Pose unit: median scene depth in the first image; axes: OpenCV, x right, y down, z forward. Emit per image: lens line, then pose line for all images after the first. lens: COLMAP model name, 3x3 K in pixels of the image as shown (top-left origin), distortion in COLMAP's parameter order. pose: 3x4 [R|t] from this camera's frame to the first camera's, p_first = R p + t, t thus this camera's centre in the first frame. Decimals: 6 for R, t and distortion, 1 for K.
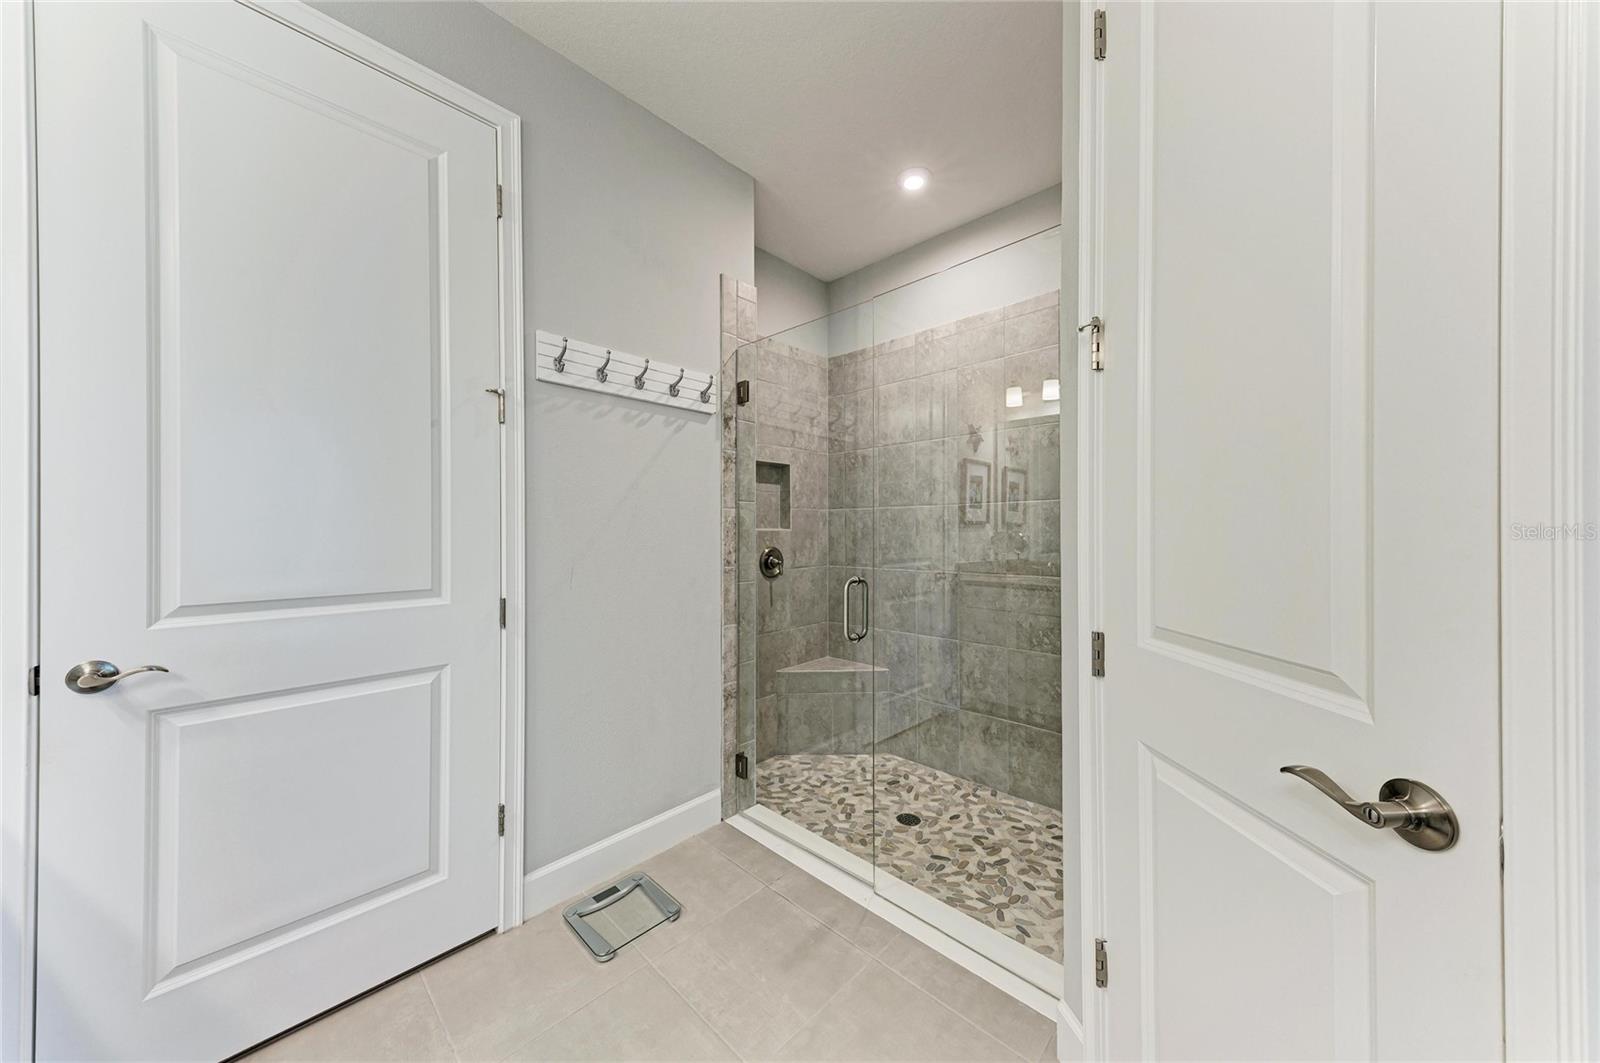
lens RADIAL K [[535.8, 0, 800.0], [0, 535.8, 531.5], [0, 0, 1]] dist [0.024570, -0.004786]
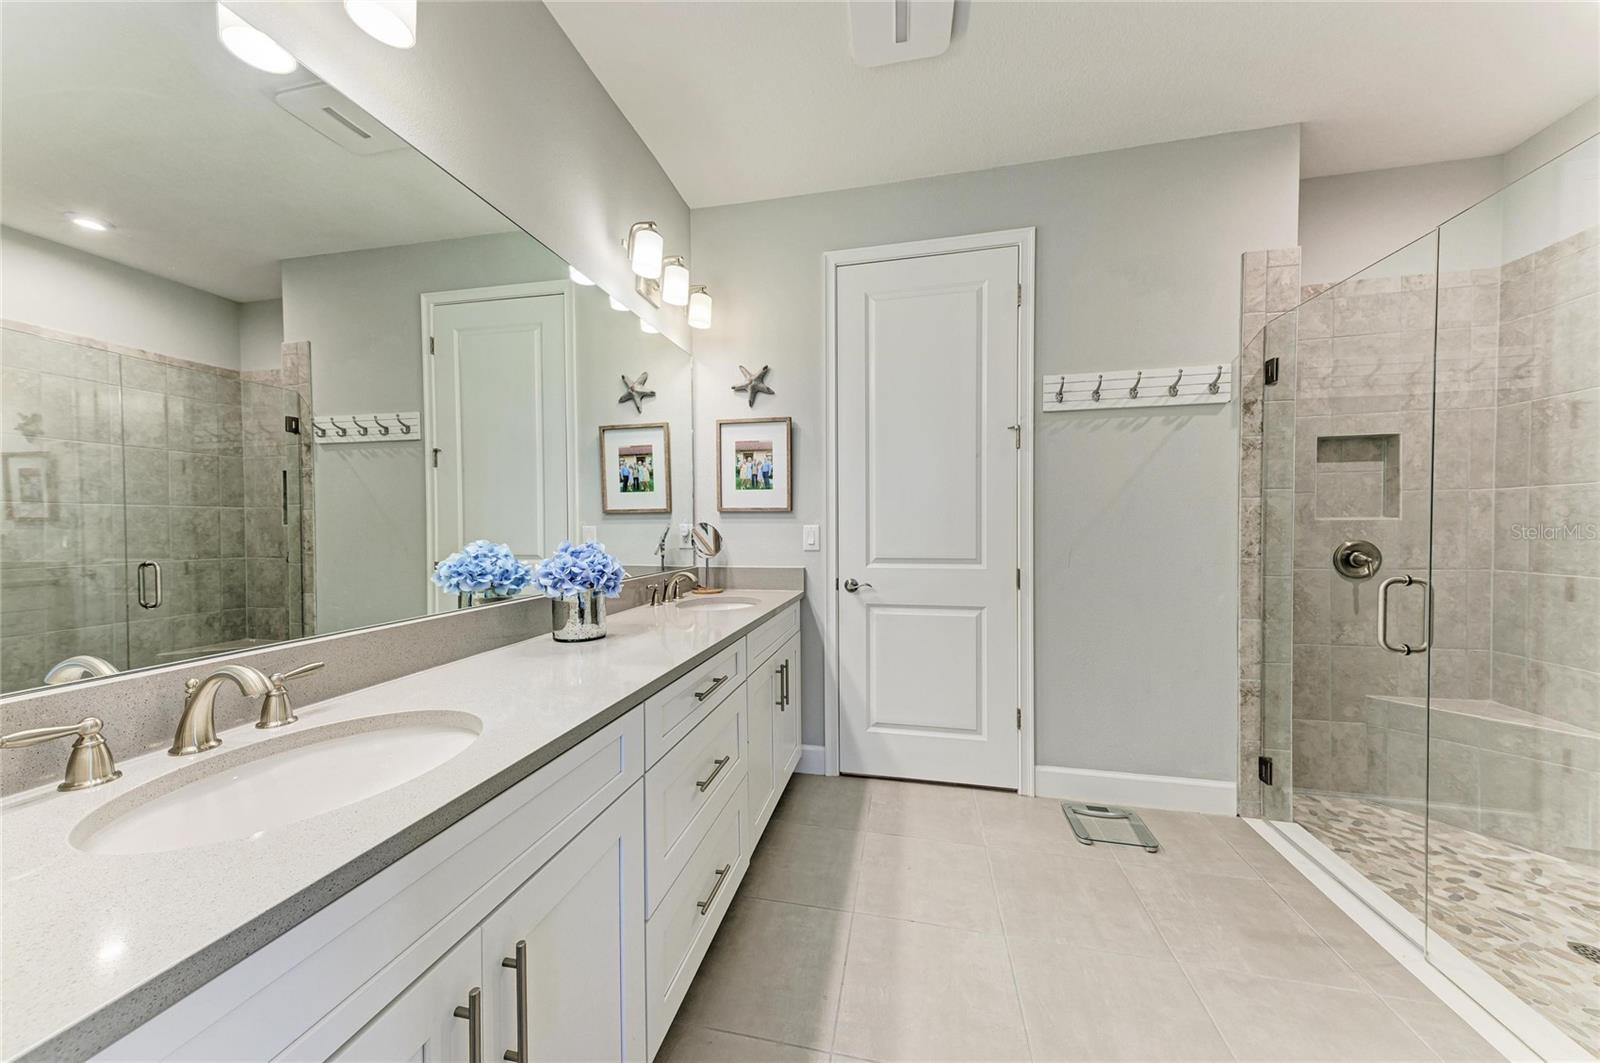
lens RADIAL K [[532.3, 0, 804.8], [0, 532.3, 528.7], [0, 0, 1]] dist [0.001512, -0.000123]
pose [[0.535560, 0.007027, -0.844468, 0.243105], [0.004391, 0.999929, 0.011105, -0.001359], [0.844485, -0.009656, 0.535491, -0.176601]]
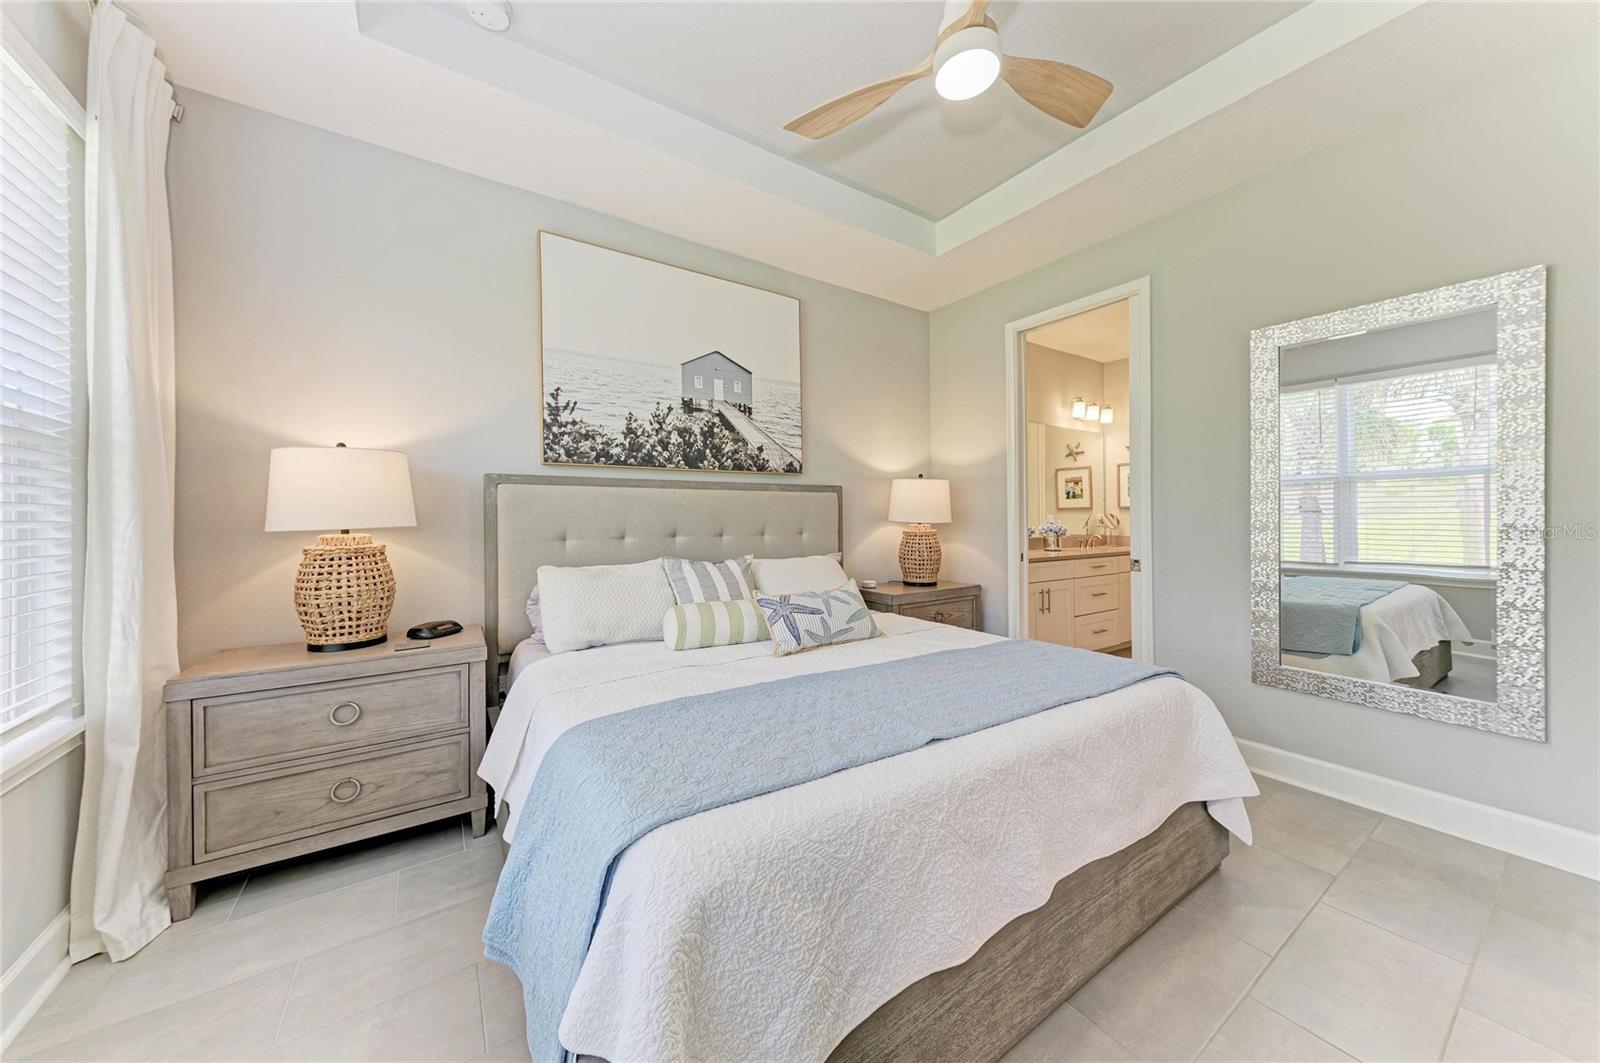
lens RADIAL K [[549.0, 0, 806.5], [0, 549.0, 517.2], [0, 0, 1]] dist [0.012322, -0.000045]
pose [[-0.199521, -0.000017, -0.979893, 1.800827], [0.001708, 0.999998, -0.000365, 0.010500], [0.979892, -0.001746, -0.199521, -0.566306]]
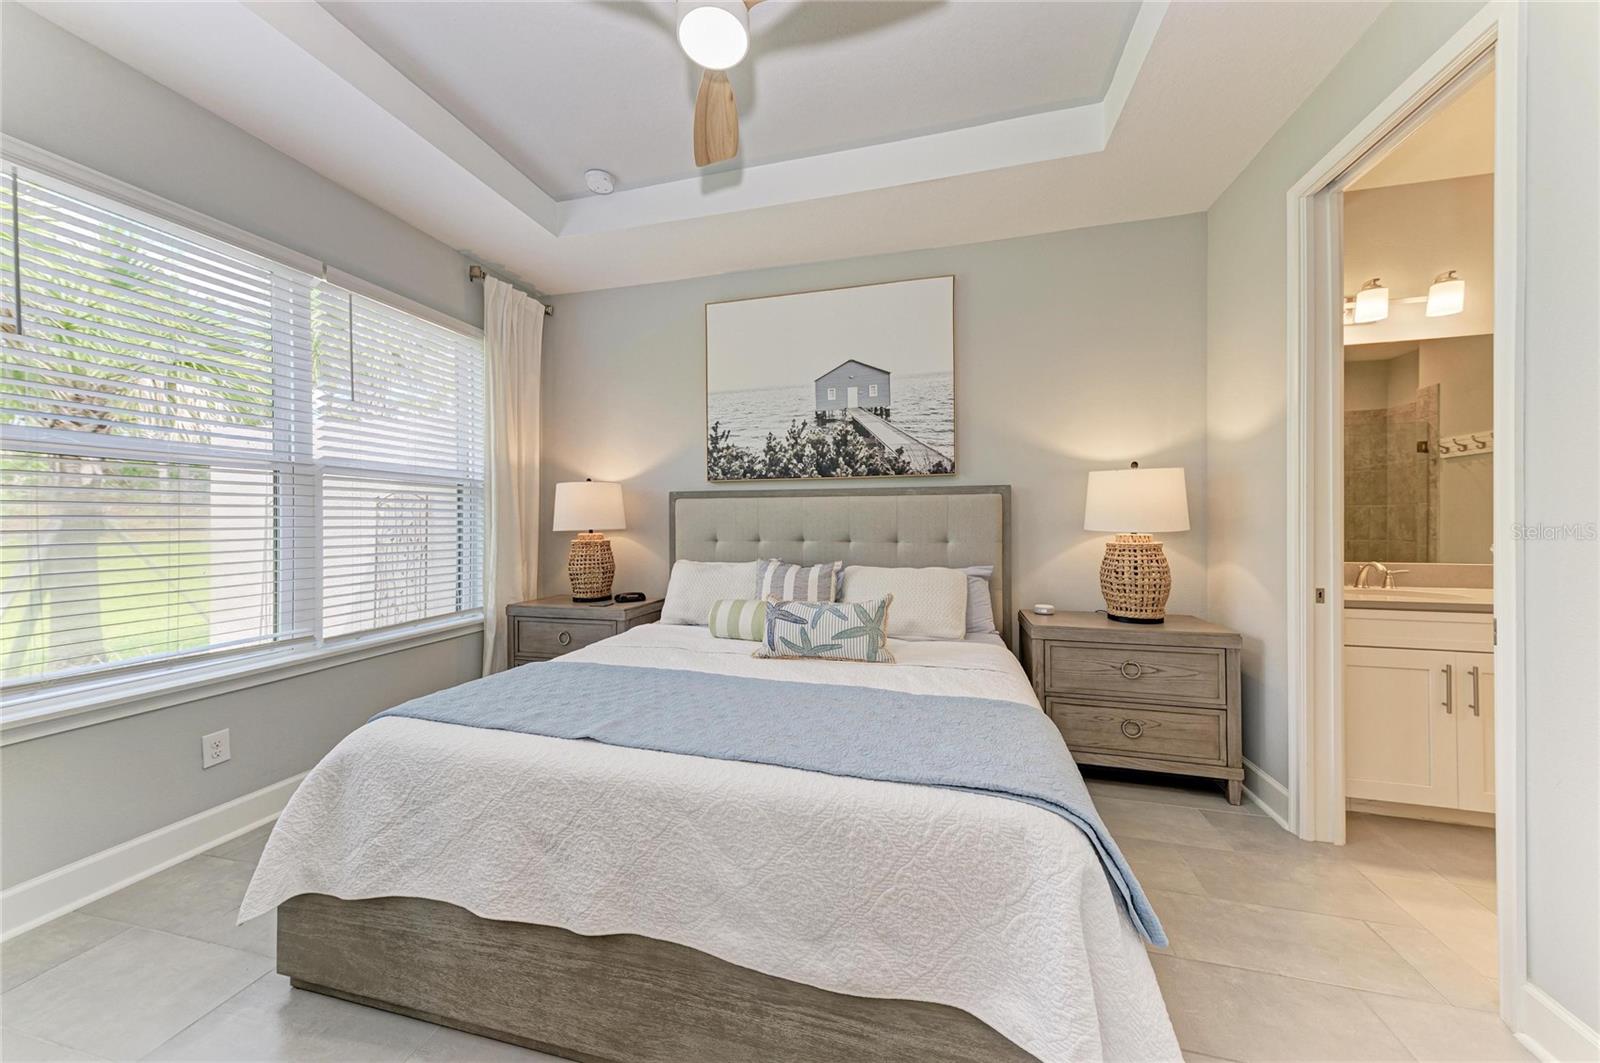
lens RADIAL K [[552.5, 0, 801.9], [0, 552.5, 523.0], [0, 0, 1]] dist [0.021220, -0.000021]
pose [[-0.869798, 0.005121, -0.493382, 1.302119], [0.001927, 0.999974, 0.006982, -0.000036], [0.493404, 0.005122, -0.869785, 0.111165]]
